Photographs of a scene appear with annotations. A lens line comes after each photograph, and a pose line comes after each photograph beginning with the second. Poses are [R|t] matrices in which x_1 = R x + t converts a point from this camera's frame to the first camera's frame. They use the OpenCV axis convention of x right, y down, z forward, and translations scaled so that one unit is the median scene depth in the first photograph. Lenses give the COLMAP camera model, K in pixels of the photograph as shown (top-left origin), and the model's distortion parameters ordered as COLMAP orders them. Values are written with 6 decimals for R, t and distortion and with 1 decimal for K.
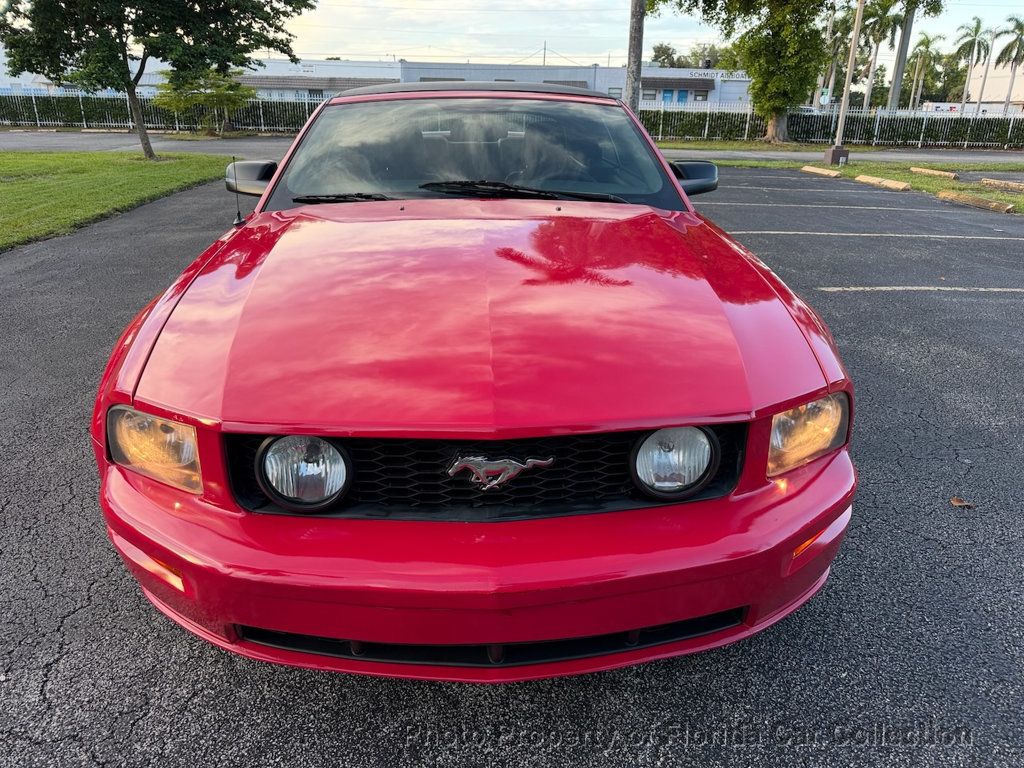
lens RADIAL K [[715.6, 0, 509.7], [0, 715.6, 383.3], [0, 0, 1]] dist [0.000152, -0.009367]
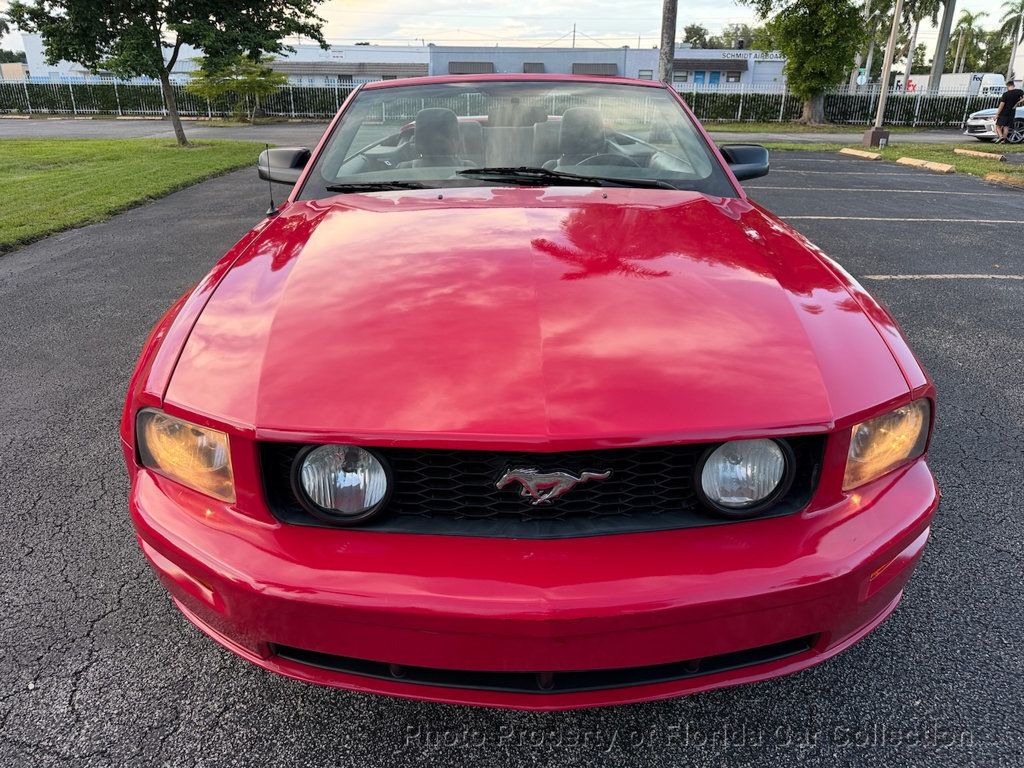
lens RADIAL K [[715.1, 0, 505.0], [0, 715.1, 375.4], [0, 0, 1]] dist [-0.002424, -0.006208]
pose [[0.999067, 0.006597, -0.042689, -0.019968], [-0.006148, 0.999925, 0.010635, -0.015181], [0.042756, -0.010363, 0.999032, 0.043618]]
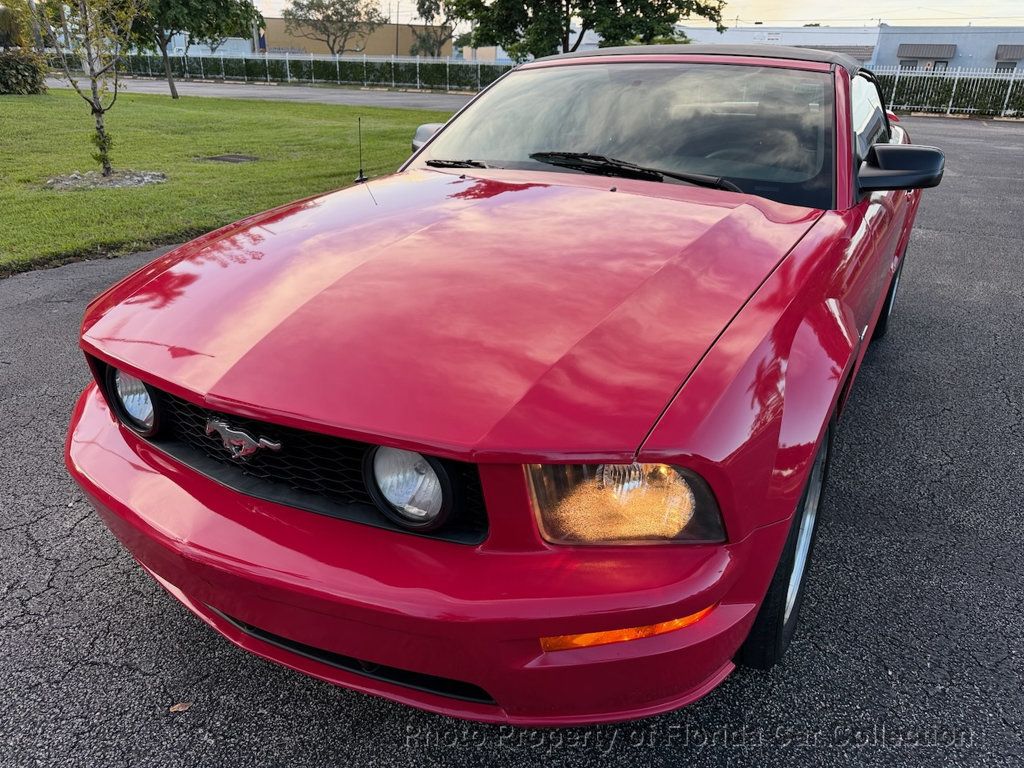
lens RADIAL K [[717.3, 0, 515.7], [0, 717.3, 385.4], [0, 0, 1]] dist [-0.001352, -0.007689]
pose [[0.832971, 0.220224, -0.507603, 0.434529], [-0.201144, 0.975138, 0.092989, -0.067245], [0.515461, 0.024645, 0.856559, 0.194846]]
